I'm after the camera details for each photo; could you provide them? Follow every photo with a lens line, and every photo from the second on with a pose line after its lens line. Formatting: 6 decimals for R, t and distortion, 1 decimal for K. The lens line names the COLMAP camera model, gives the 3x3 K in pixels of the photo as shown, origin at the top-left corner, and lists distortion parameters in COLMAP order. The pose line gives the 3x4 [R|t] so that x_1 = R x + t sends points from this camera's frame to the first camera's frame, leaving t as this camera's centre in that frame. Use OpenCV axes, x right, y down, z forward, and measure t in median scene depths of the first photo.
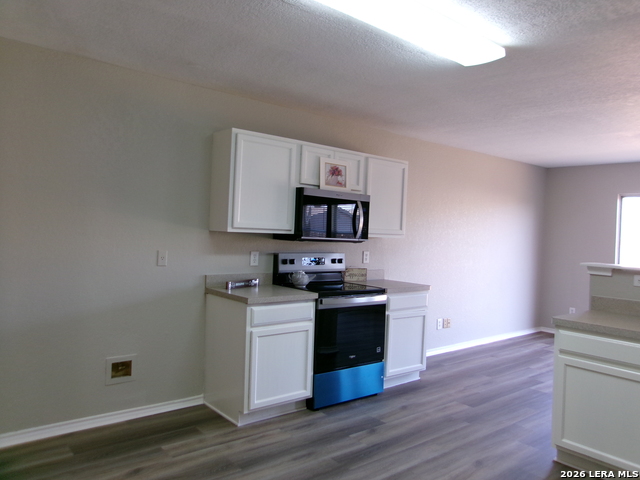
lens RADIAL K [[493.0, 0, 320.0], [0, 493.0, 240.0], [0, 0, 1]] dist [-0.045649, 0.084523]
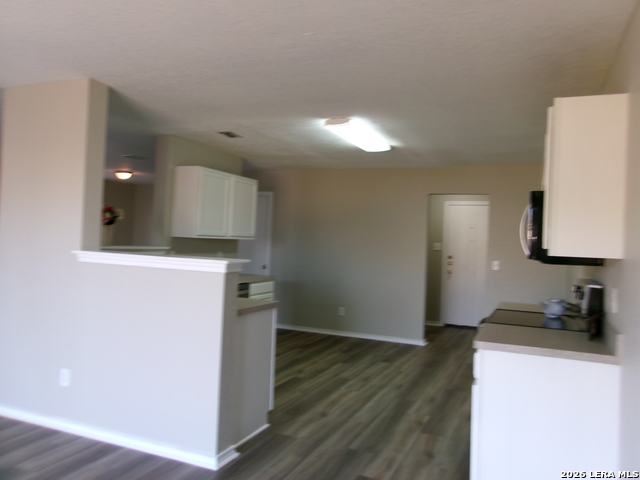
lens RADIAL K [[493.0, 0, 320.0], [0, 493.0, 240.0], [0, 0, 1]] dist [-0.045649, 0.084523]
pose [[-0.890296, -0.076772, -0.448865, 0.805531], [-0.082585, 0.996562, -0.006646, 0.007406], [0.447832, 0.031153, -0.893575, 1.814896]]
